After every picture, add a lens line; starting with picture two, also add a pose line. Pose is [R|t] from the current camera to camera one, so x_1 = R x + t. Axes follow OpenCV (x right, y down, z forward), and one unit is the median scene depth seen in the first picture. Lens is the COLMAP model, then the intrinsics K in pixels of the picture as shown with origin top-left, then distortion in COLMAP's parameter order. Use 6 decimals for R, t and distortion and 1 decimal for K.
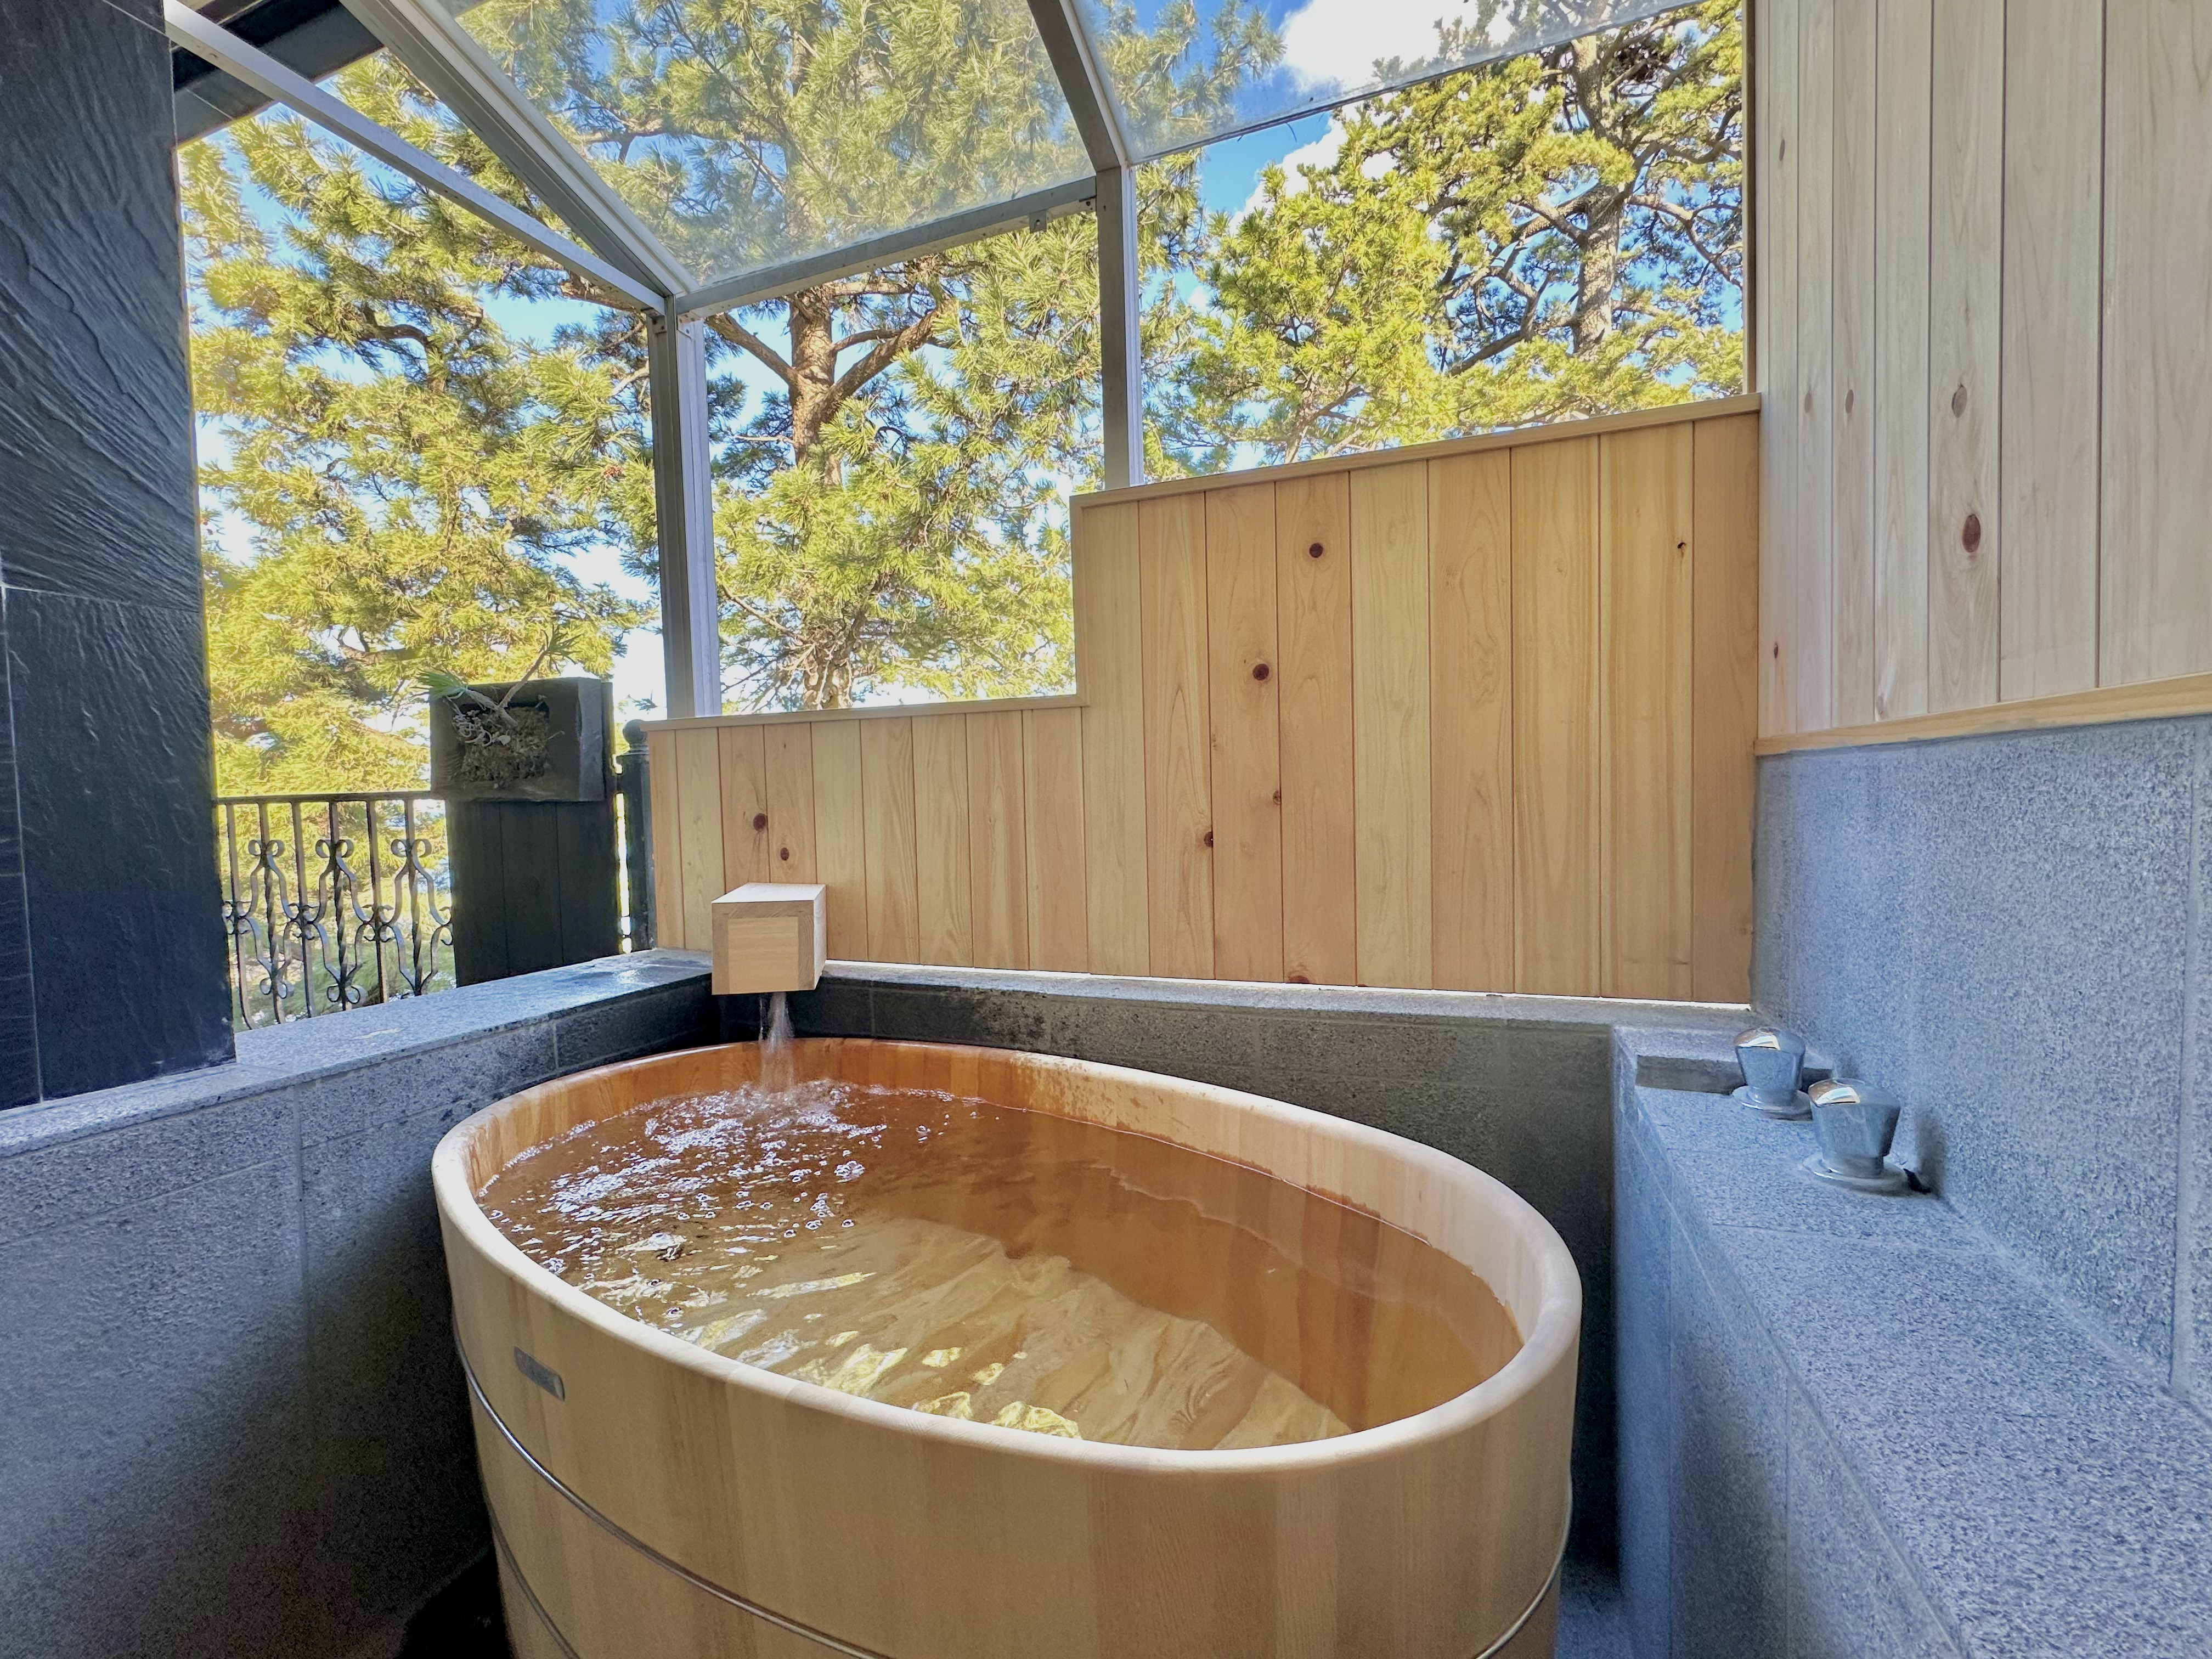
lens RADIAL K [[932.4, 0, 1105.1], [0, 932.4, 827.5], [0, 0, 1]] dist [0.002166, 0.000032]
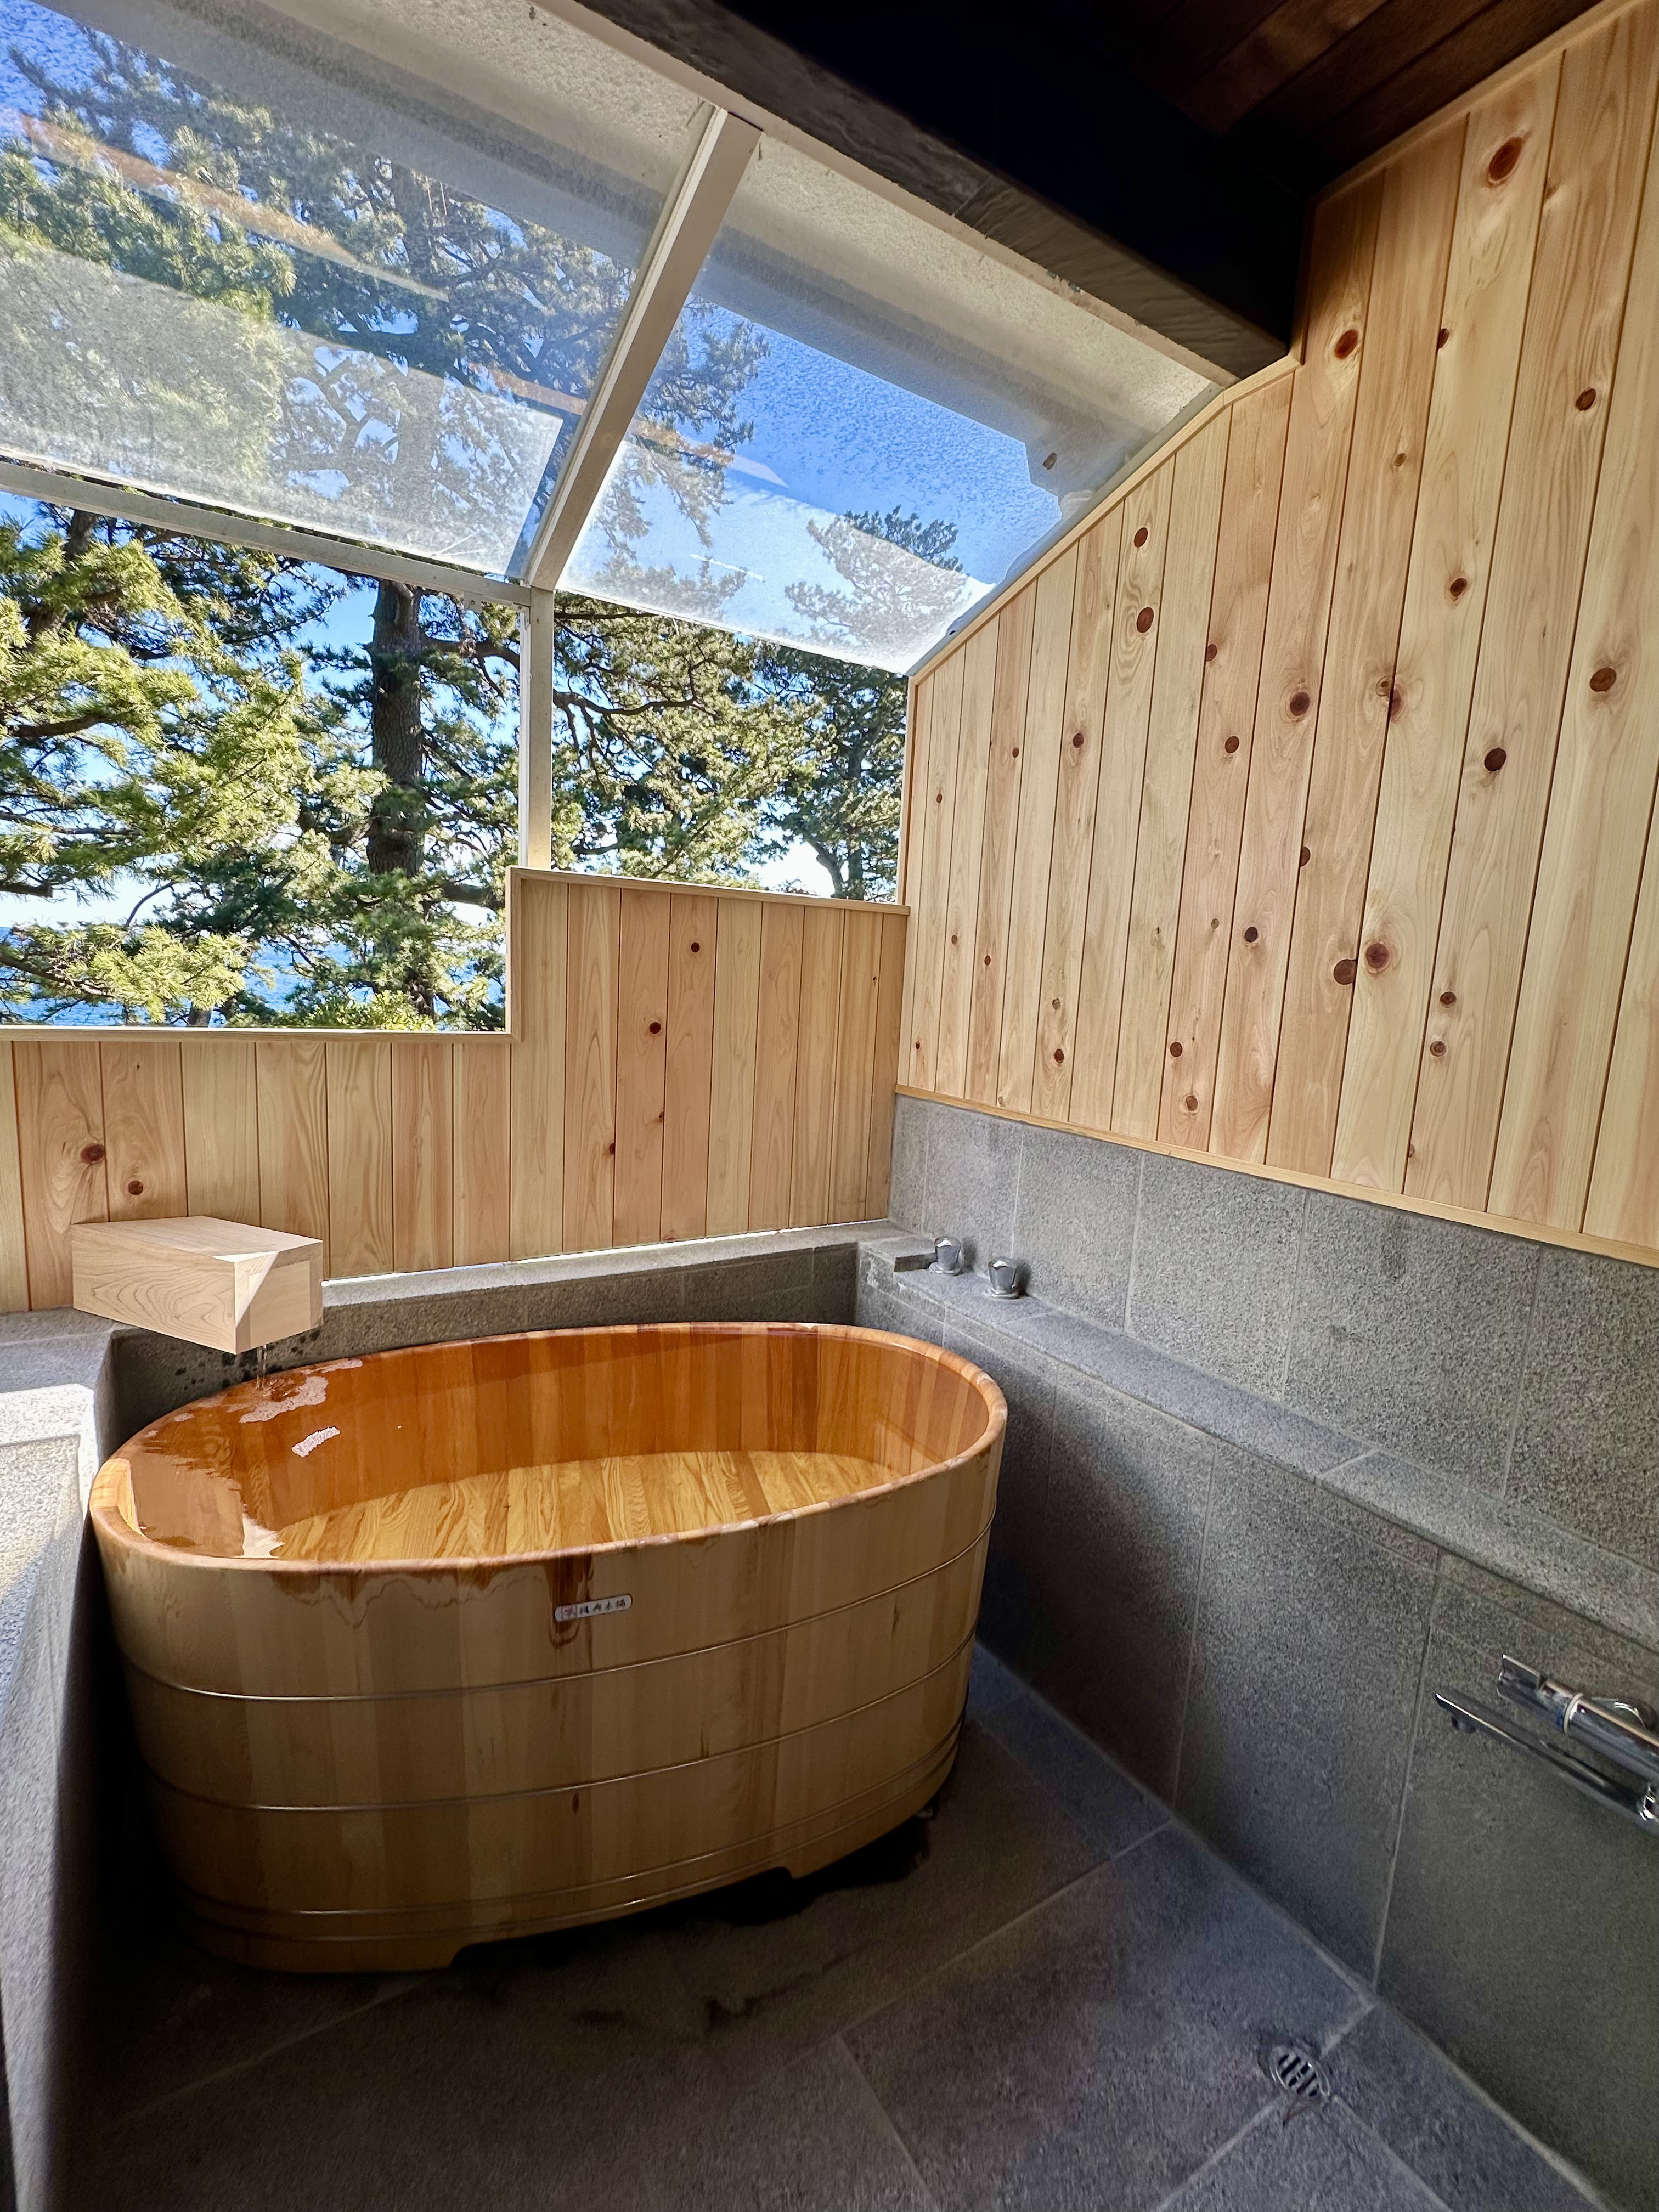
lens RADIAL K [[980.3, 0, 826.8], [0, 980.3, 1111.4], [0, 0, 1]] dist [-0.001094, -0.000049]
pose [[0.594974, -0.057853, 0.801660, -1.008808], [-0.036787, 0.994401, 0.099065, -0.232282], [-0.802903, -0.088431, 0.589514, -0.089599]]
